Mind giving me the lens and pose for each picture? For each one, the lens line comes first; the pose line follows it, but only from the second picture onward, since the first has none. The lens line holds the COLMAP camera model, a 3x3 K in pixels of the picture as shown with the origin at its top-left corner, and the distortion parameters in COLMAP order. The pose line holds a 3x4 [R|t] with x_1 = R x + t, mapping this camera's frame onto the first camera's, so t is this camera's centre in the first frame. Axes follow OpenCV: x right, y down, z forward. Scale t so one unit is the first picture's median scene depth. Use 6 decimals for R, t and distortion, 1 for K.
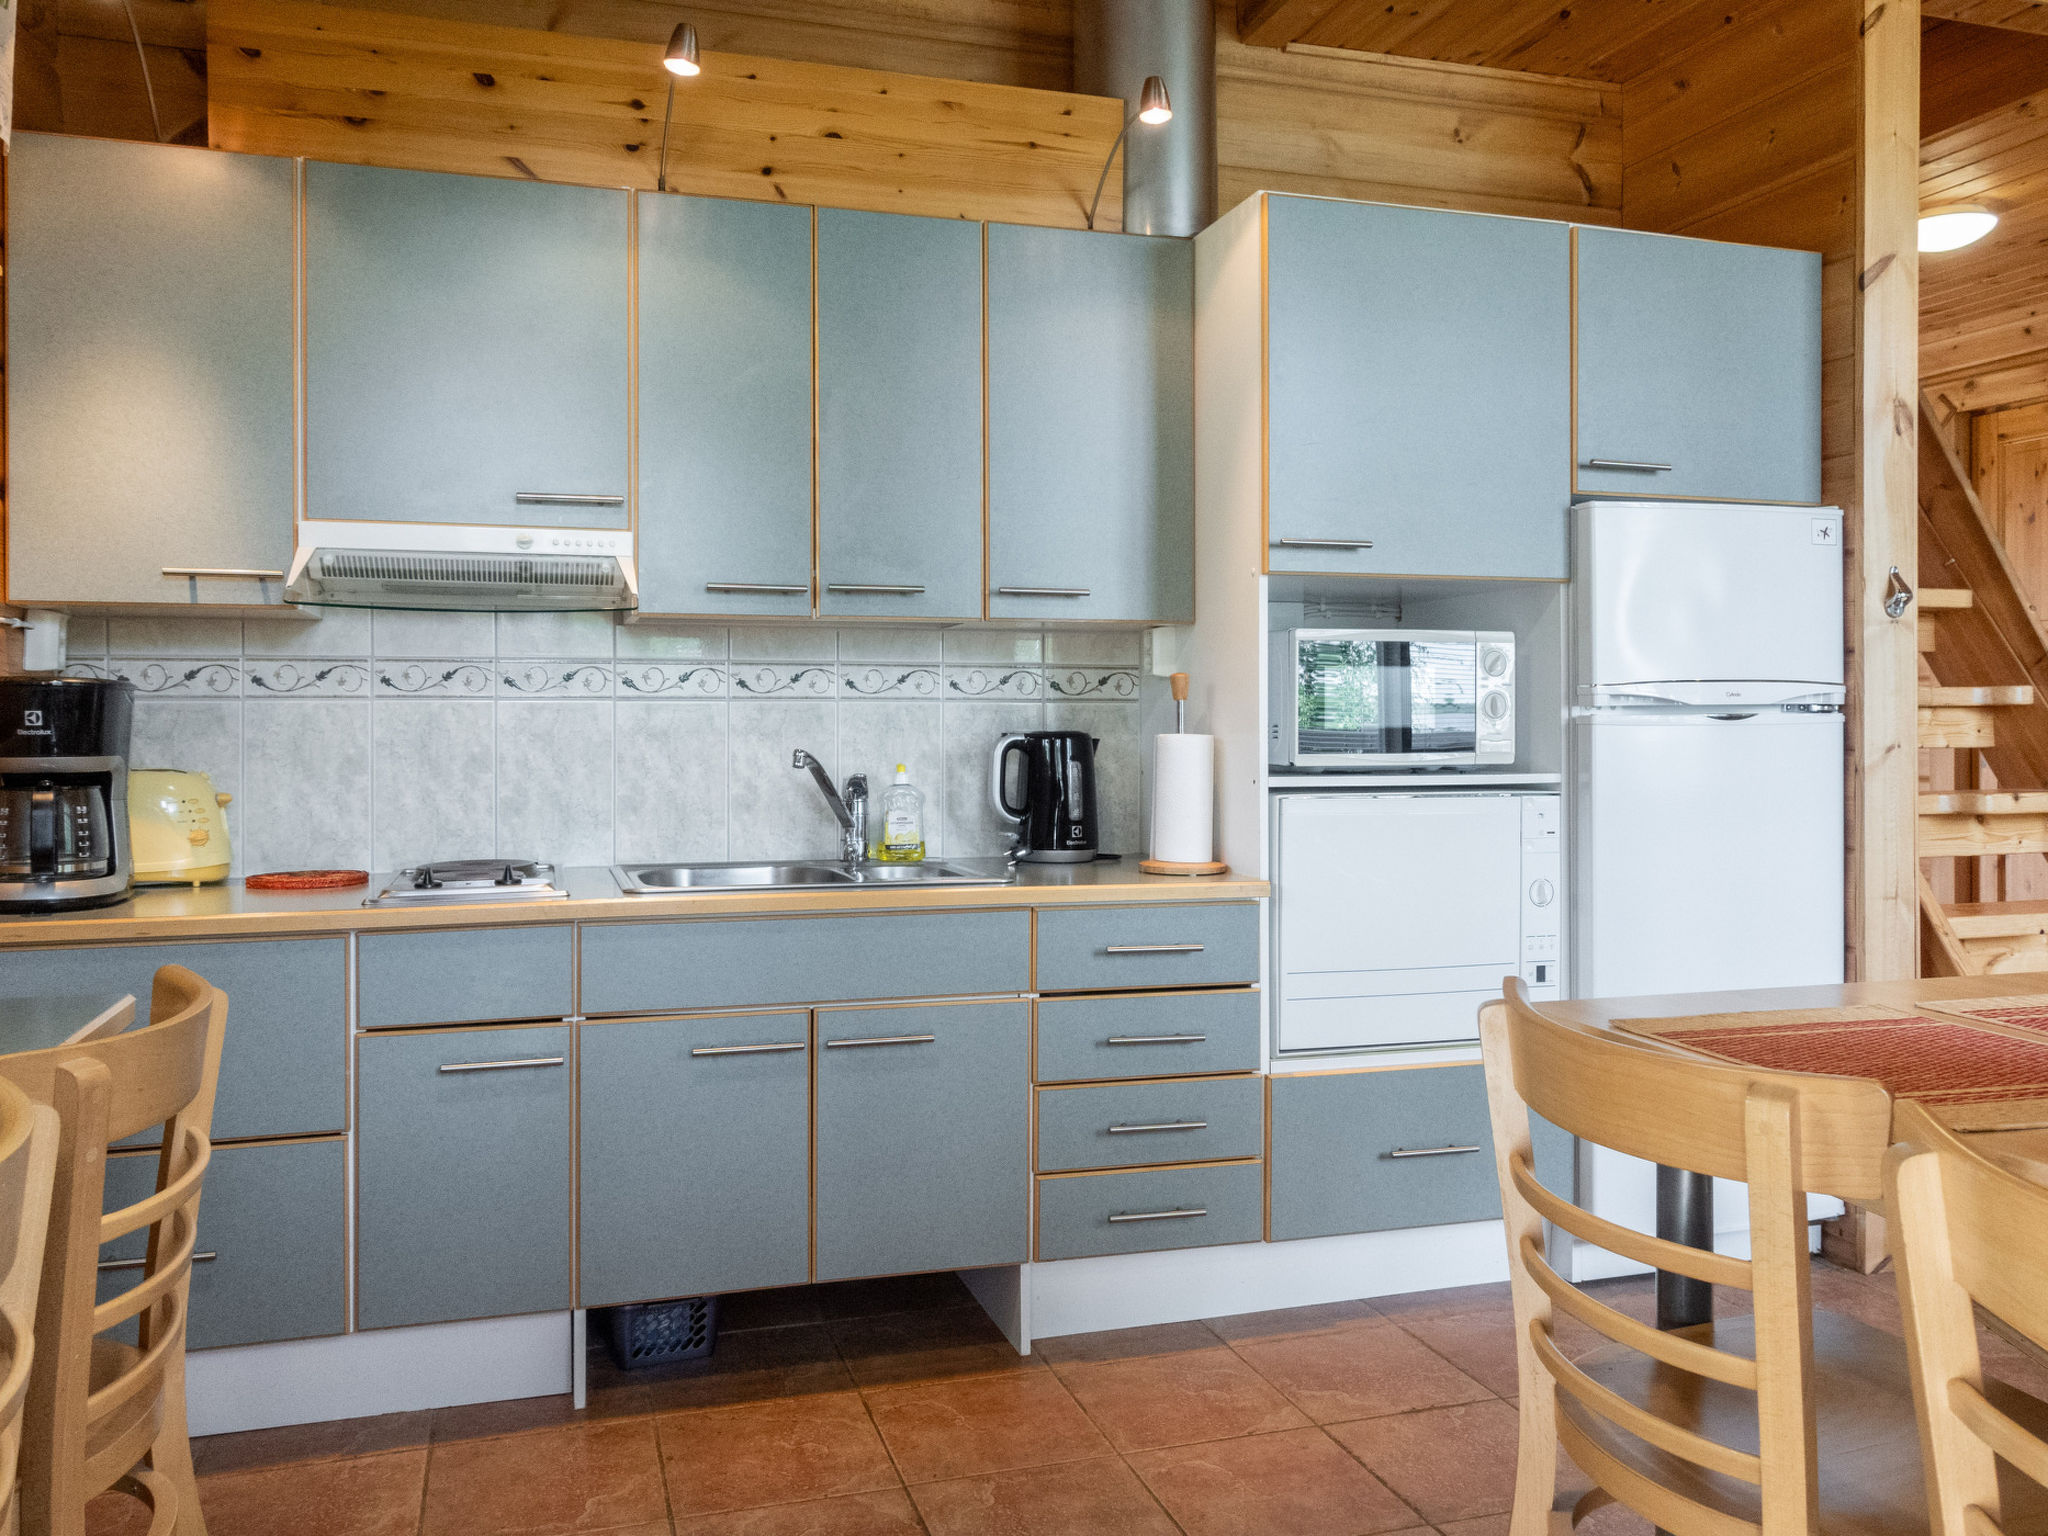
lens RADIAL K [[1604.4, 0, 1019.1], [0, 1604.4, 723.3], [0, 0, 1]] dist [-0.001867, -0.001018]
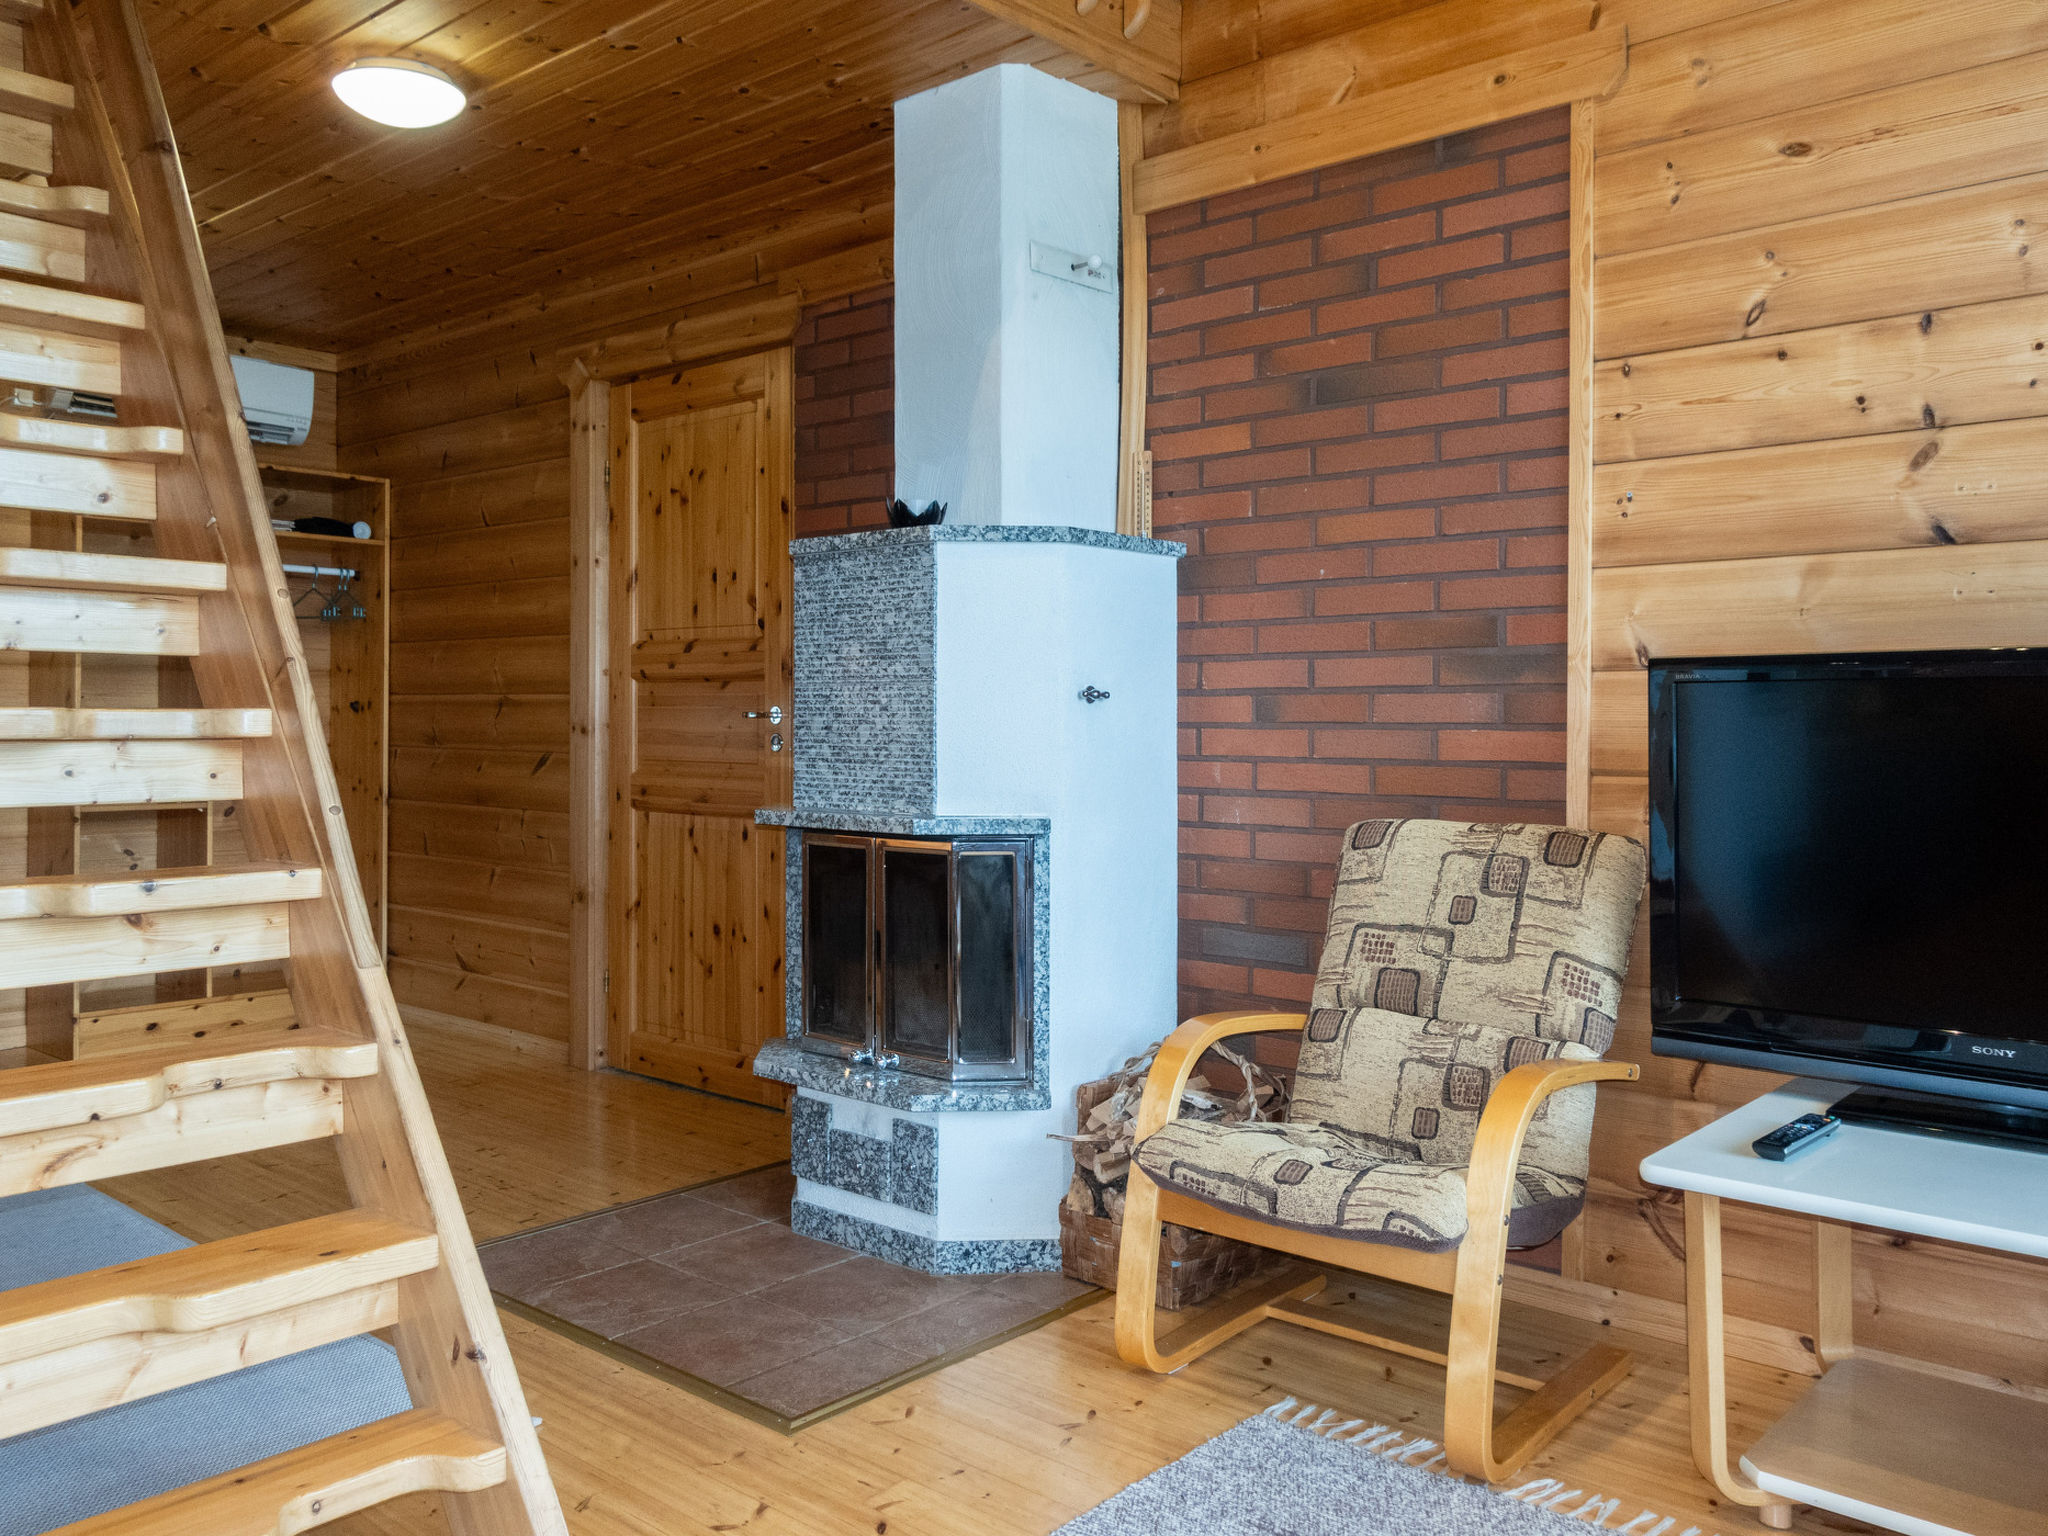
lens RADIAL K [[1604.4, 0, 1019.1], [0, 1604.4, 723.3], [0, 0, 1]] dist [-0.001867, -0.001018]
pose [[0.849699, 0.001609, 0.527266, 0.680287], [0.001052, 0.999988, -0.004746, -0.017074], [-0.527267, 0.004588, 0.849687, 0.331253]]
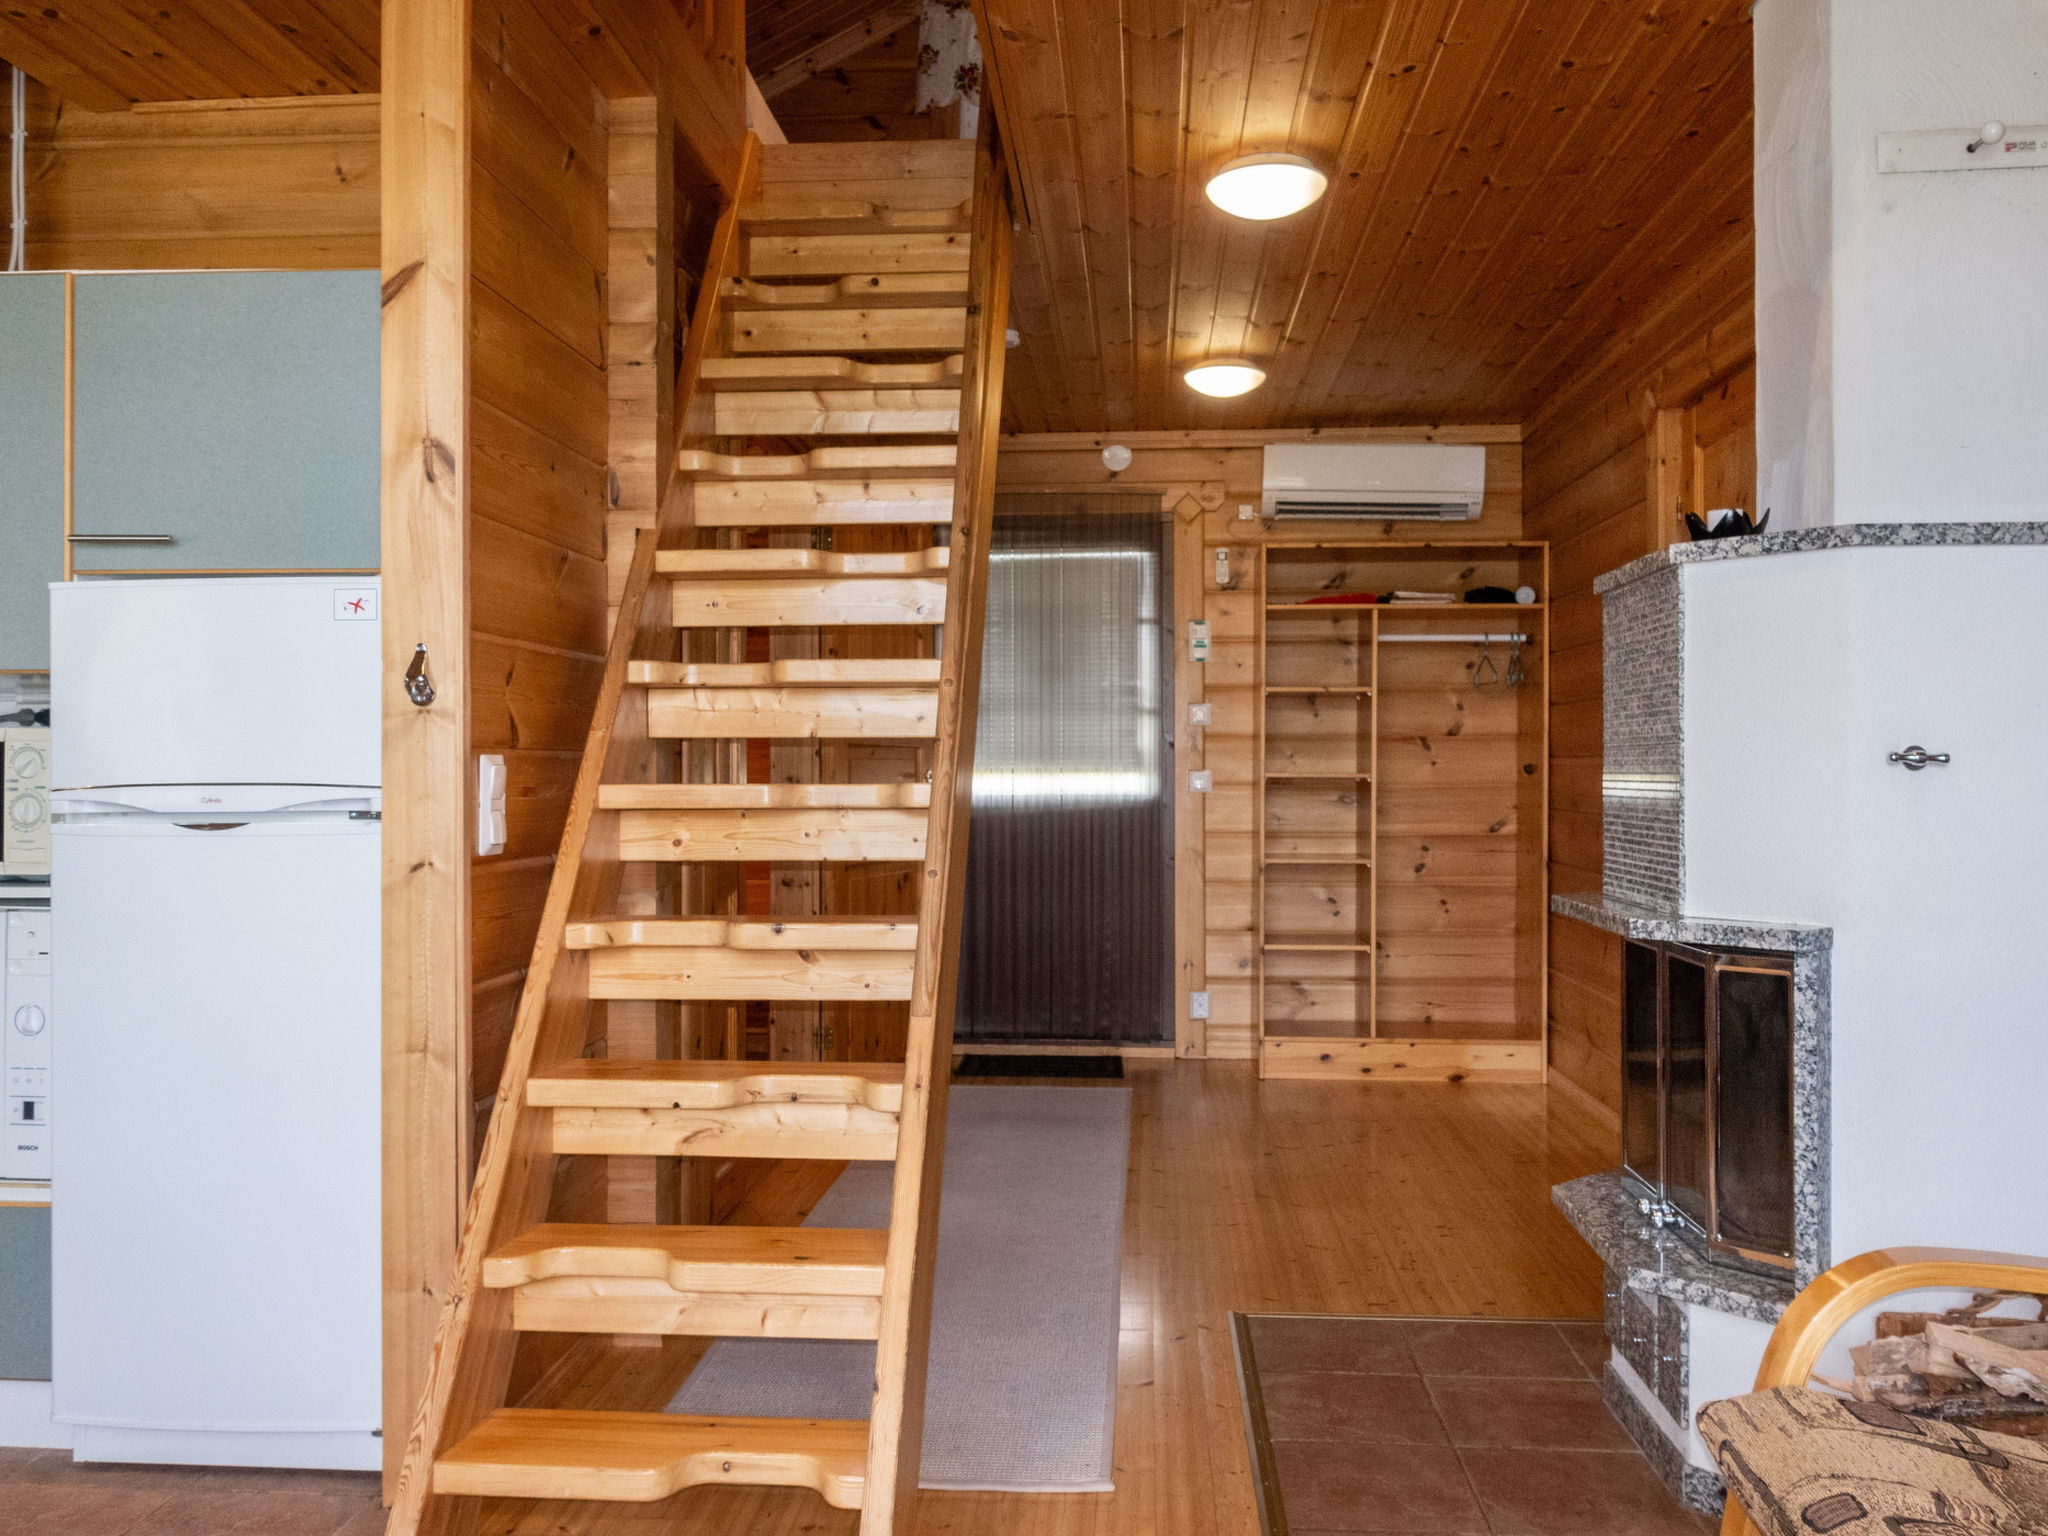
lens RADIAL K [[1585.5, 0, 1024.0], [0, 1585.5, 768.0], [0, 0, 1]] dist [-0.007135, 0.004515]
pose [[0.933118, -0.001286, -0.359569, 1.182381], [-0.002661, 0.999942, -0.010483, -0.028208], [0.359561, 0.010739, 0.933060, 0.377673]]
